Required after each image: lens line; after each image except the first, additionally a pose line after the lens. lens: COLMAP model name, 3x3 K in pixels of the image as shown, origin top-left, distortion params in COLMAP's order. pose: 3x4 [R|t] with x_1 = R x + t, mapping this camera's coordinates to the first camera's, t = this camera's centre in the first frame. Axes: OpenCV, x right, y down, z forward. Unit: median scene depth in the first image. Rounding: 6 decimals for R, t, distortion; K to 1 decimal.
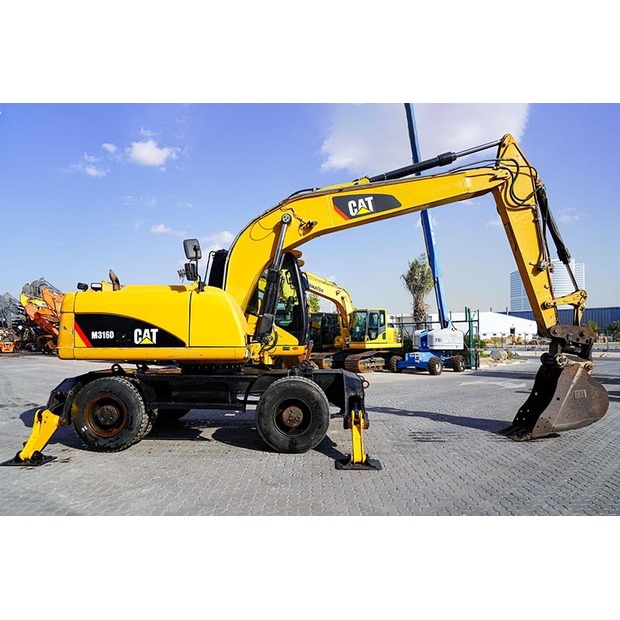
lens RADIAL K [[439.3, 0, 310.0], [0, 439.3, 310.0], [0, 0, 1]] dist [-0.021837, -0.001398]
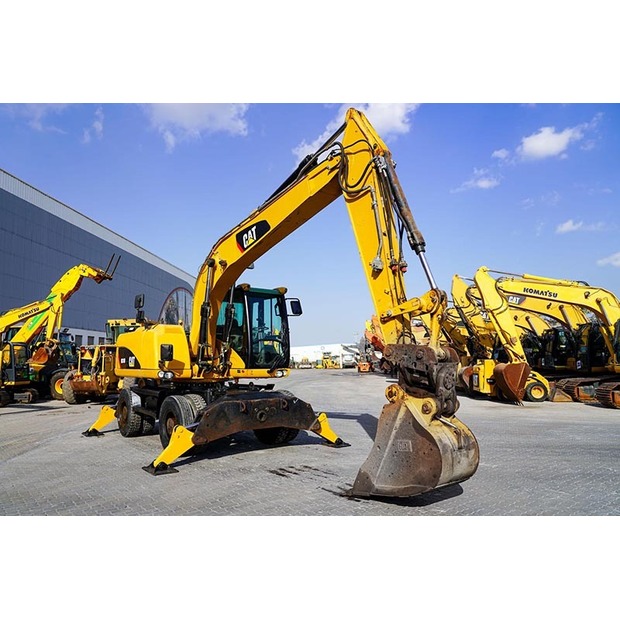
lens RADIAL K [[491.8, 0, 310.0], [0, 491.8, 310.0], [0, 0, 1]] dist [-0.005419, -0.003461]
pose [[0.588170, -0.084056, -0.804357, 0.437207], [0.059711, 0.996383, -0.060461, 0.006968], [0.806530, -0.012467, 0.591062, 0.158973]]
